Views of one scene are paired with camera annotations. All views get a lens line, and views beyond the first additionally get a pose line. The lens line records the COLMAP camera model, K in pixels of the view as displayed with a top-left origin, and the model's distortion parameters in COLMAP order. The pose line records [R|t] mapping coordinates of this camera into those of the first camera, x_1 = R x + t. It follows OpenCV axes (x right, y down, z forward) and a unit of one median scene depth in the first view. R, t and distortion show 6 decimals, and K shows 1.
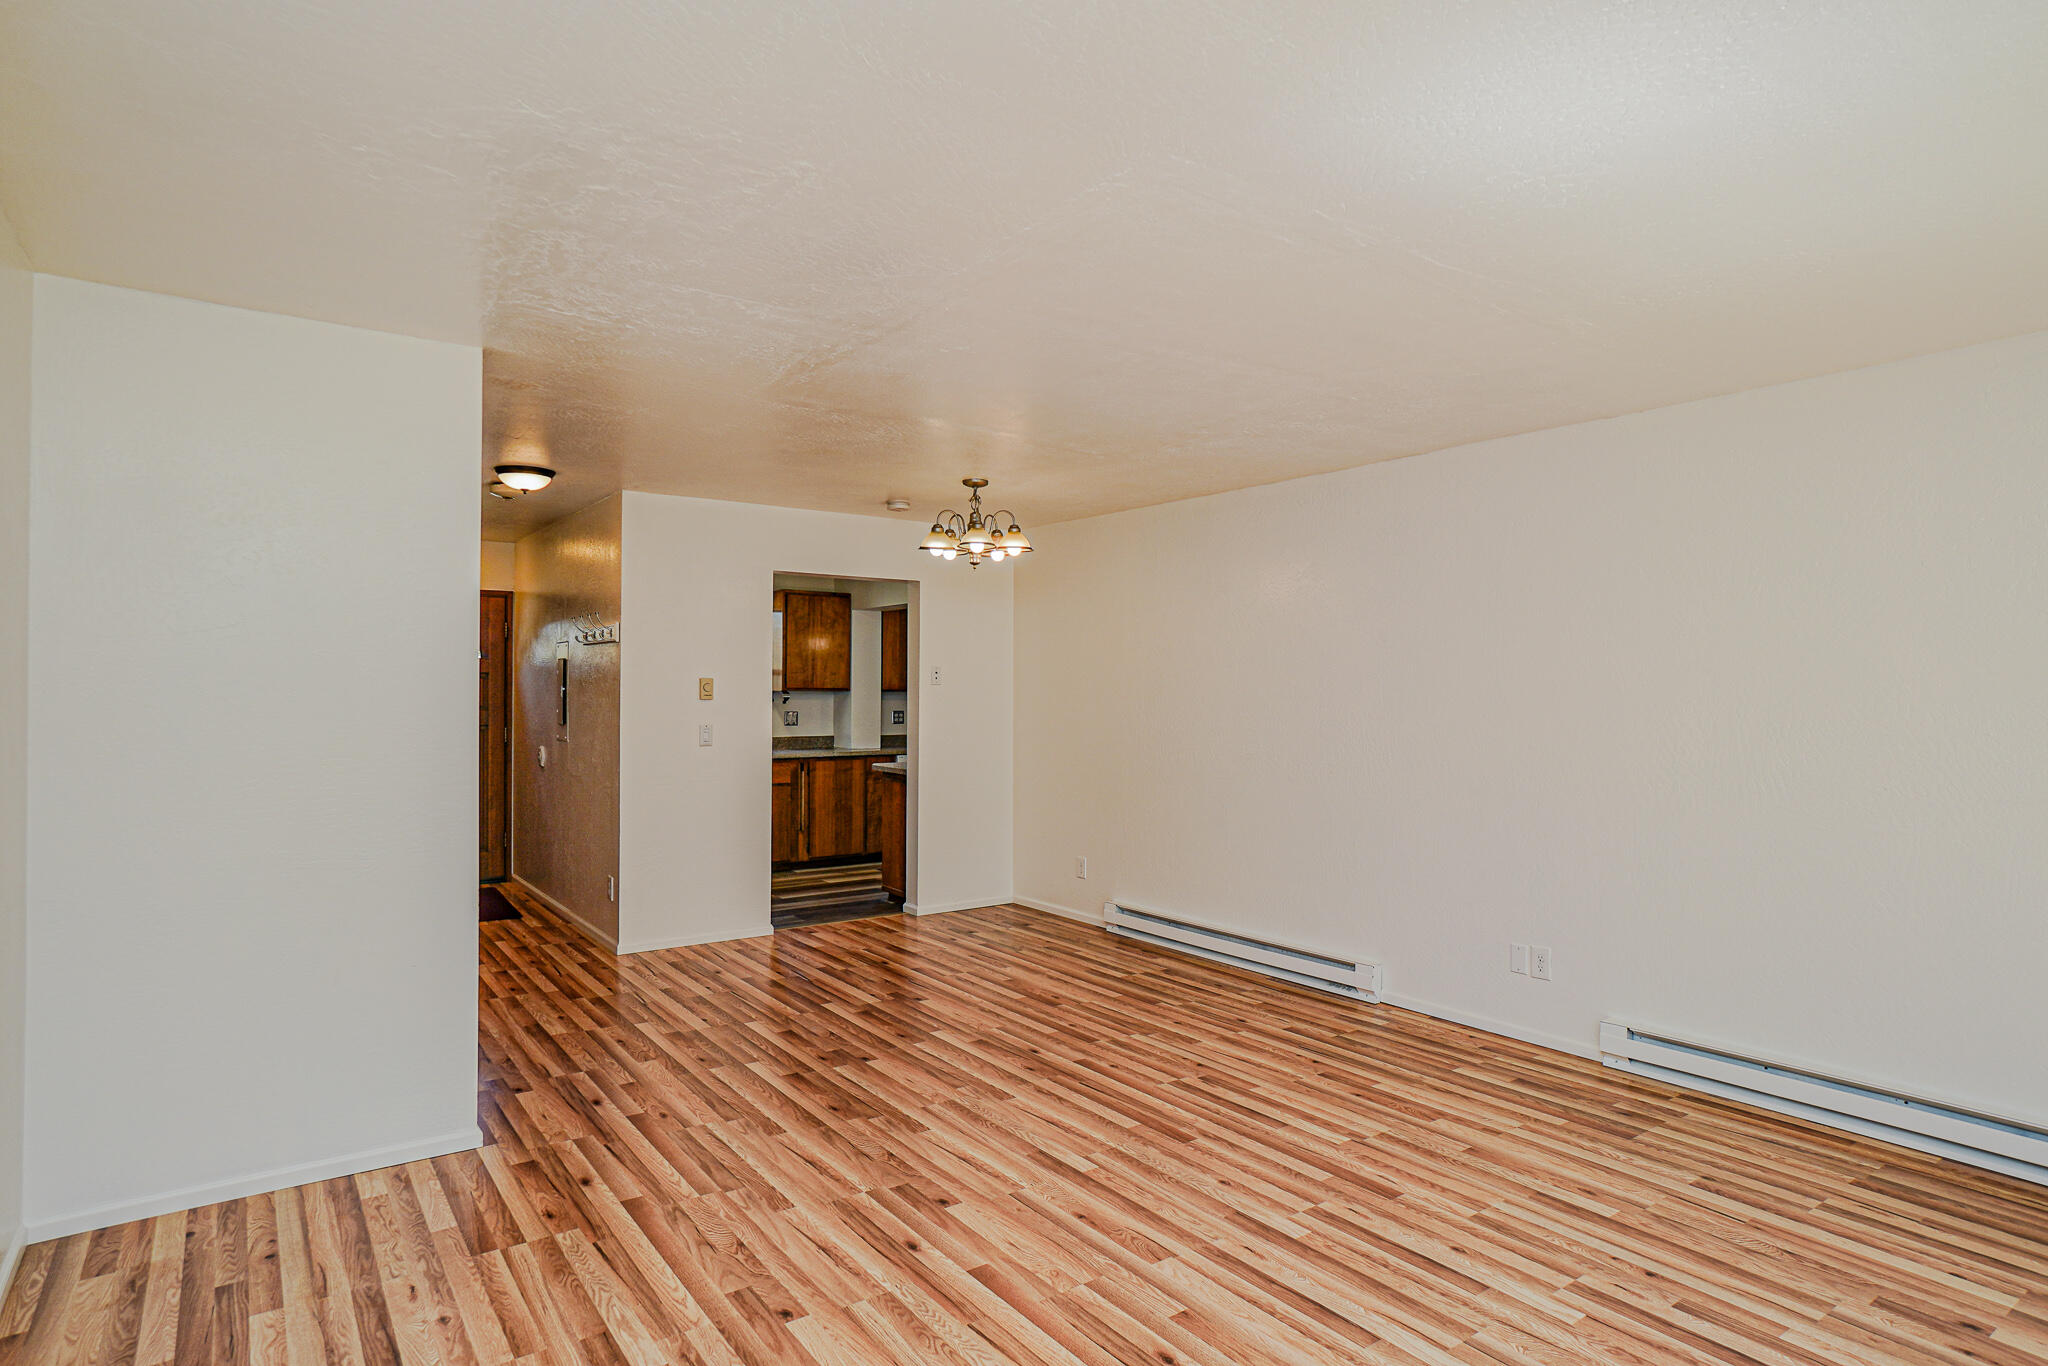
lens RADIAL K [[1088.7, 0, 1024.0], [0, 1088.7, 683.0], [0, 0, 1]] dist [-0.040100, 0.023614]
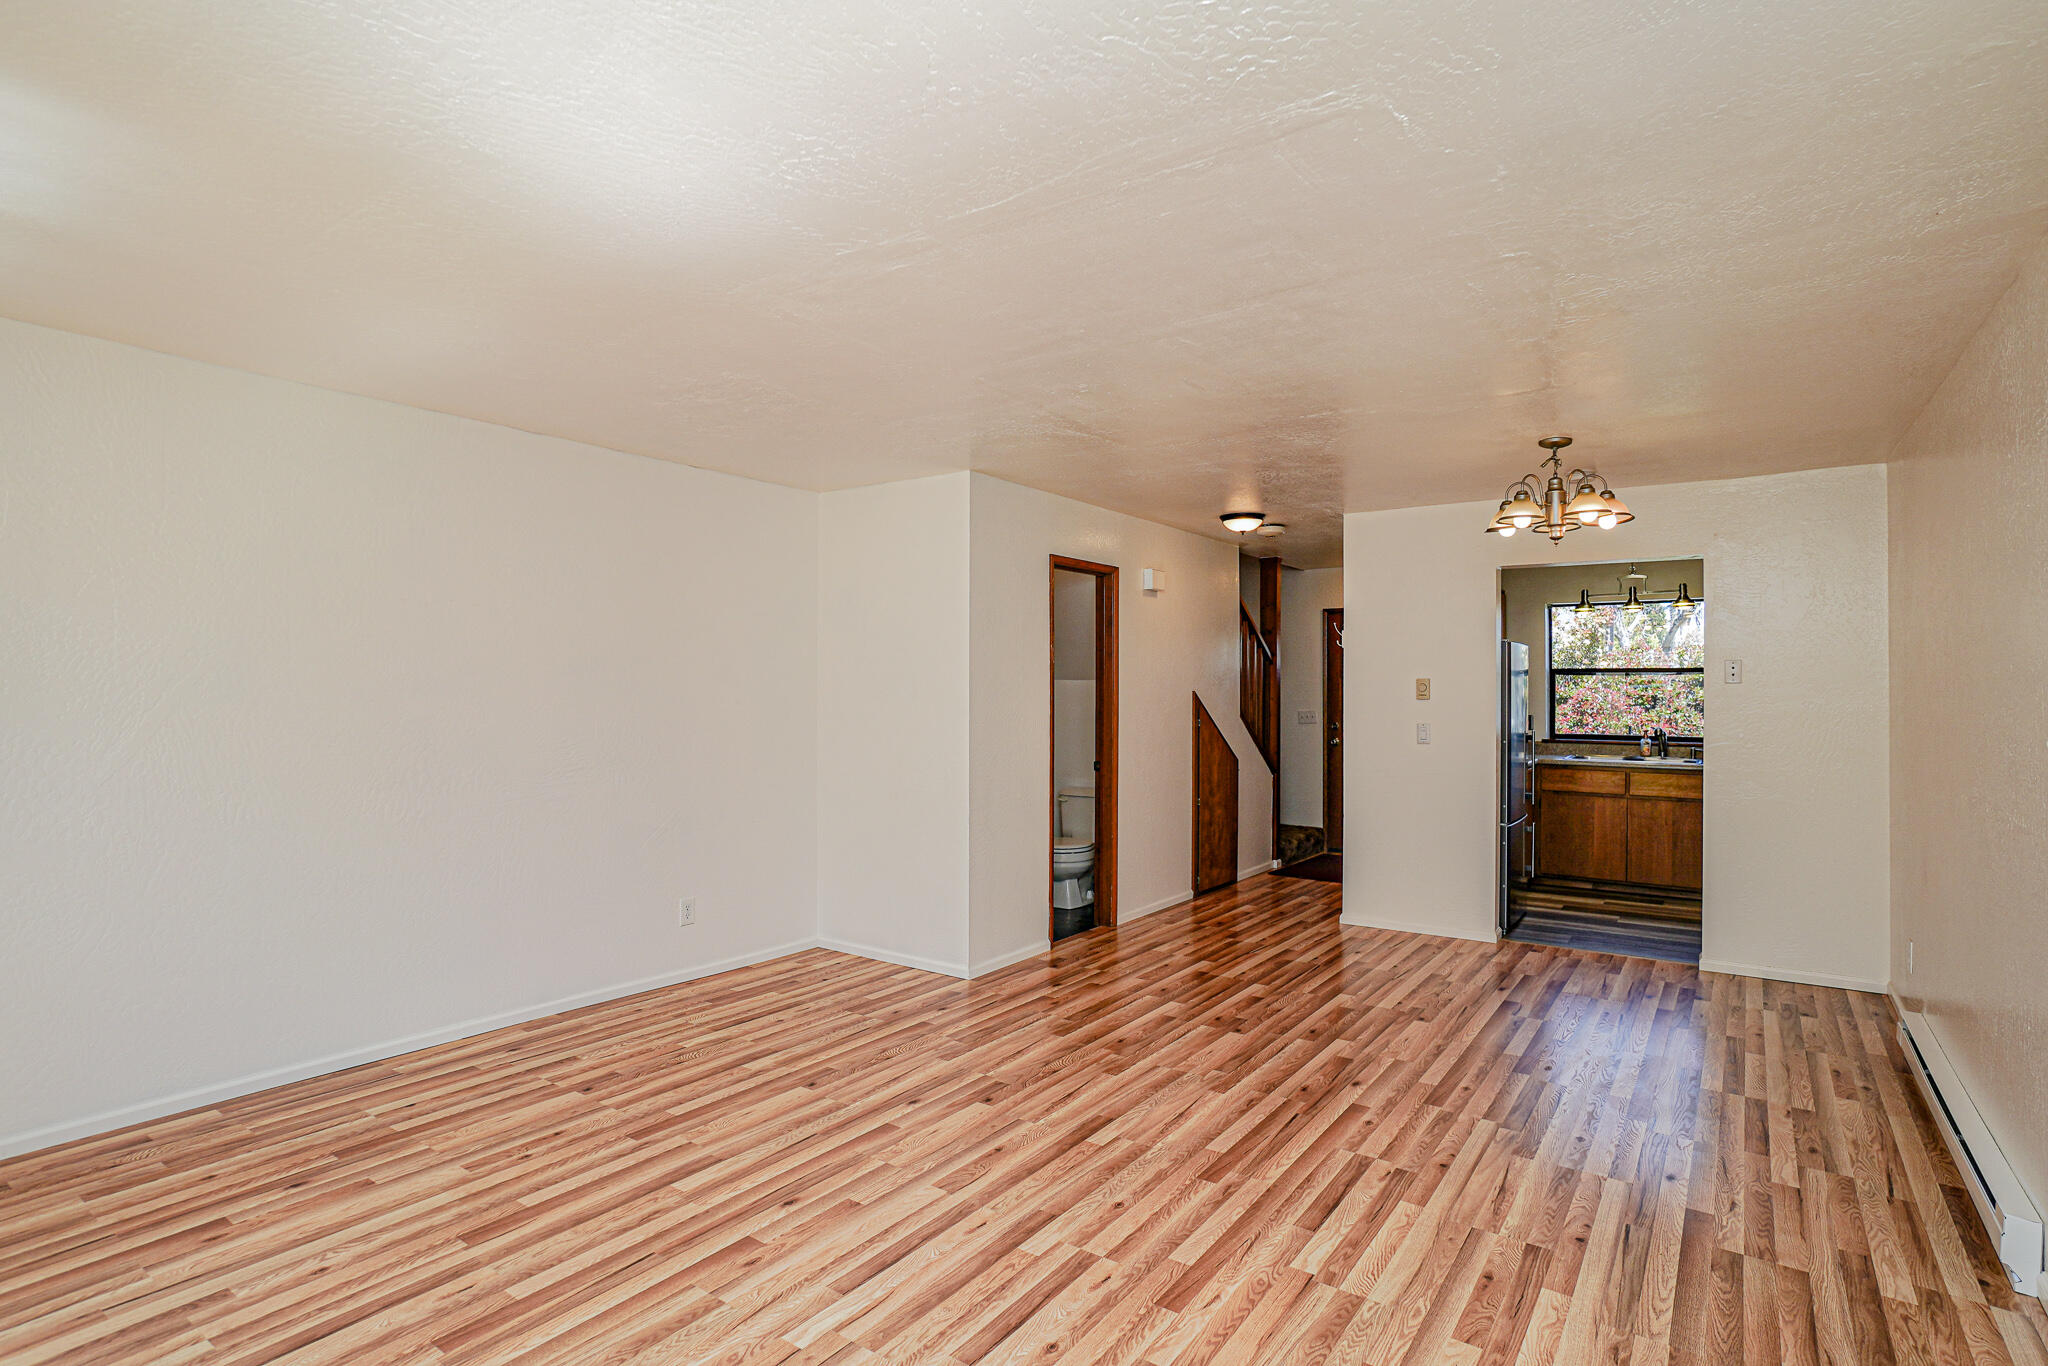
lens RADIAL K [[1029.9, 0, 1024.0], [0, 1029.9, 683.0], [0, 0, 1]] dist [-0.047881, 0.025428]
pose [[0.325026, -0.009970, -0.945653, 0.818603], [0.003868, 0.999950, -0.009213, 0.012107], [0.945697, -0.000663, 0.325048, 0.515910]]
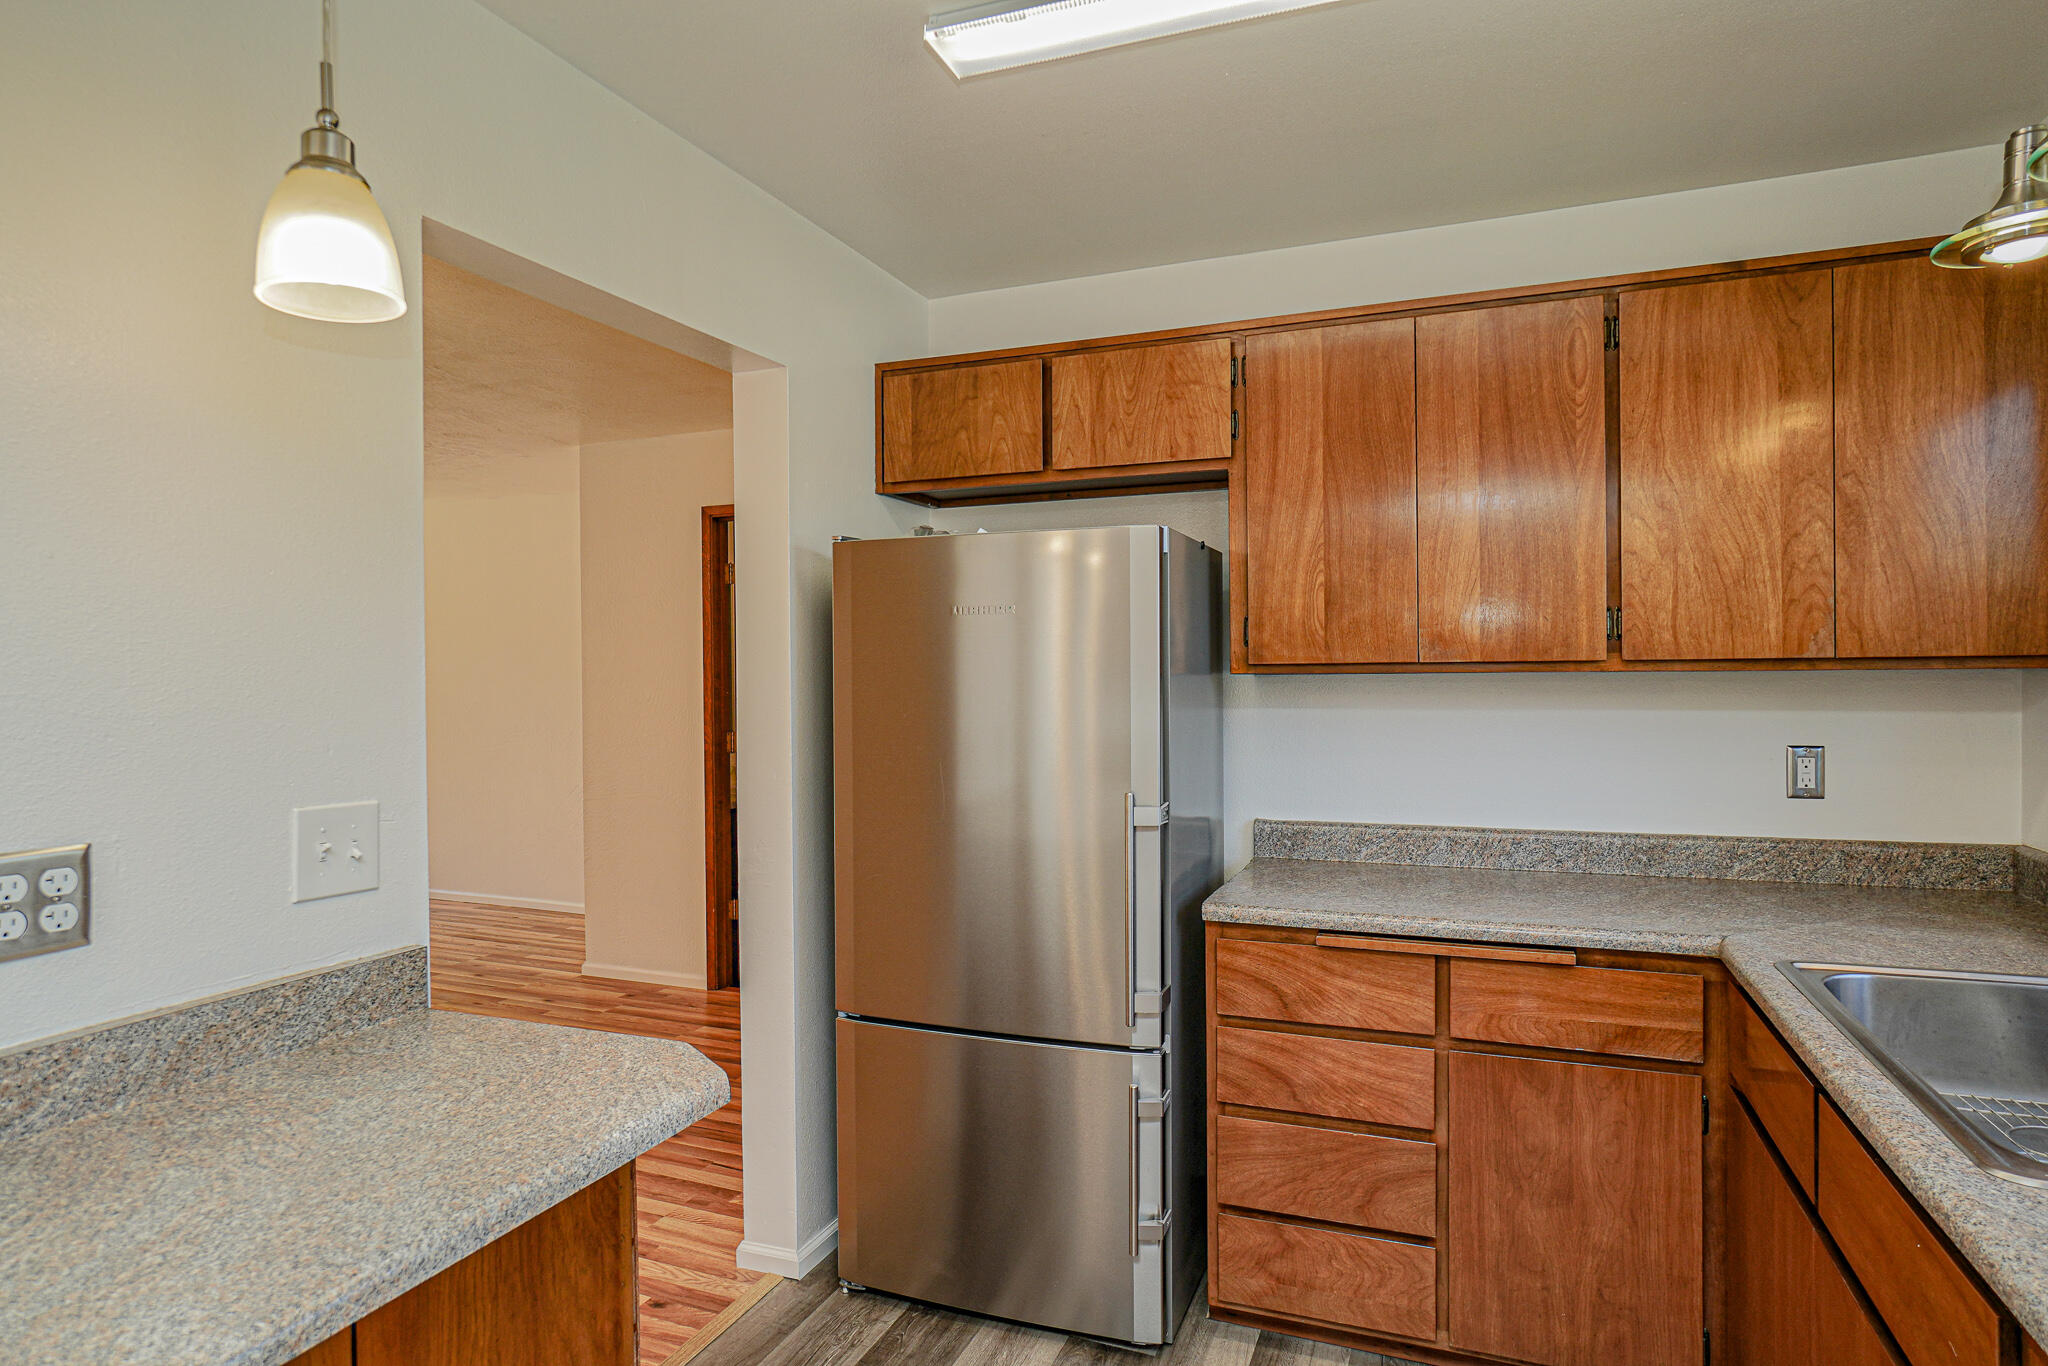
lens RADIAL K [[1148.6, 0, 1024.0], [0, 1148.6, 683.0], [0, 0, 1]] dist [-0.031519, -0.000090]
pose [[-0.850444, 0.005273, -0.526039, -0.165370], [0.006771, 0.999977, -0.000923, 0.021846], [0.526022, -0.004347, -0.850460, 2.361354]]
